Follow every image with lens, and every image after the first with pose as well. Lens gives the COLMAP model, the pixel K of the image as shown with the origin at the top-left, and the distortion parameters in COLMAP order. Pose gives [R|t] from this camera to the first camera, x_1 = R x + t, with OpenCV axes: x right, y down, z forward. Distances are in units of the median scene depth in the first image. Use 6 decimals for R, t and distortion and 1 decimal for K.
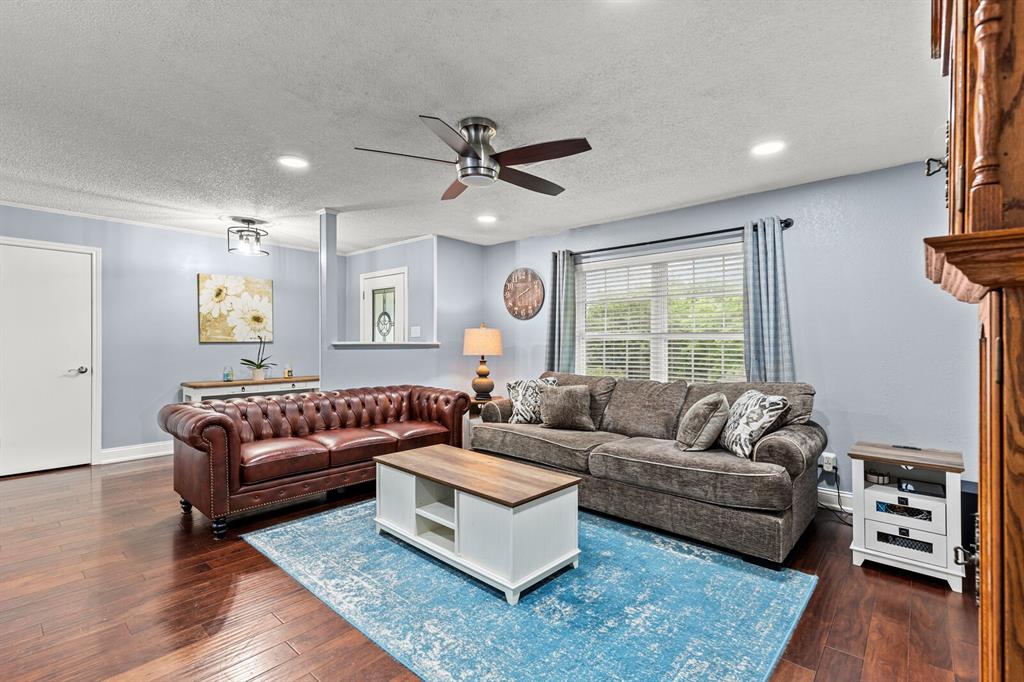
lens RADIAL K [[466.4, 0, 506.5], [0, 466.4, 346.6], [0, 0, 1]] dist [0.006751, -0.000044]
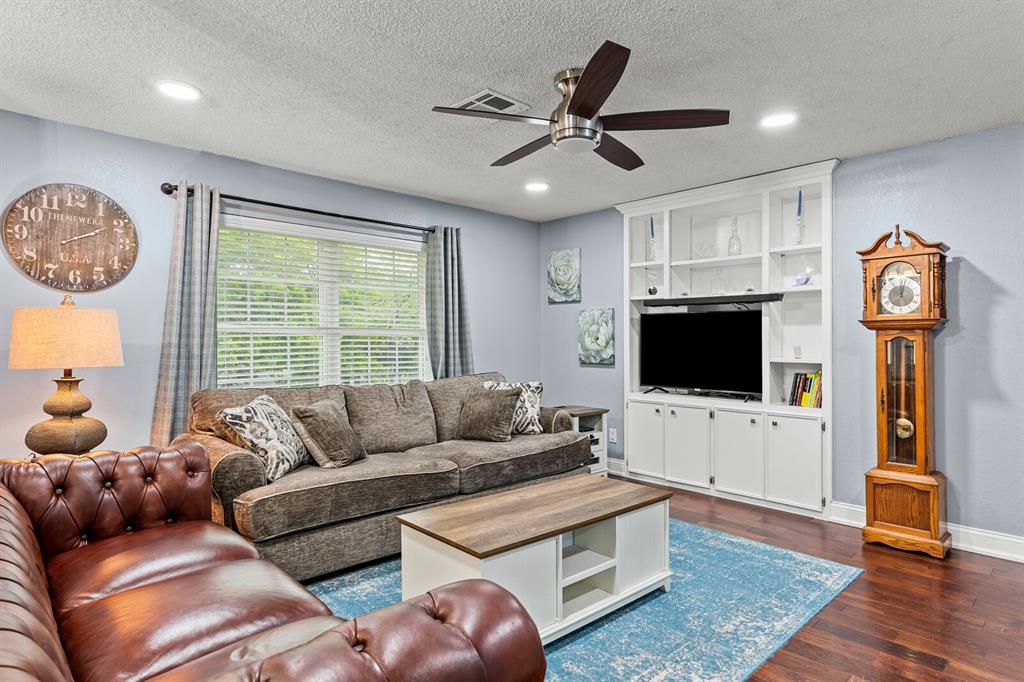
lens RADIAL K [[570.9, 0, 507.8], [0, 570.9, 339.3], [0, 0, 1]] dist [0.000560, 0.000121]
pose [[0.079582, -0.001150, 0.996828, -0.552180], [0.005020, 0.999987, 0.000753, -0.006898], [-0.996816, 0.004944, 0.079587, 0.534747]]
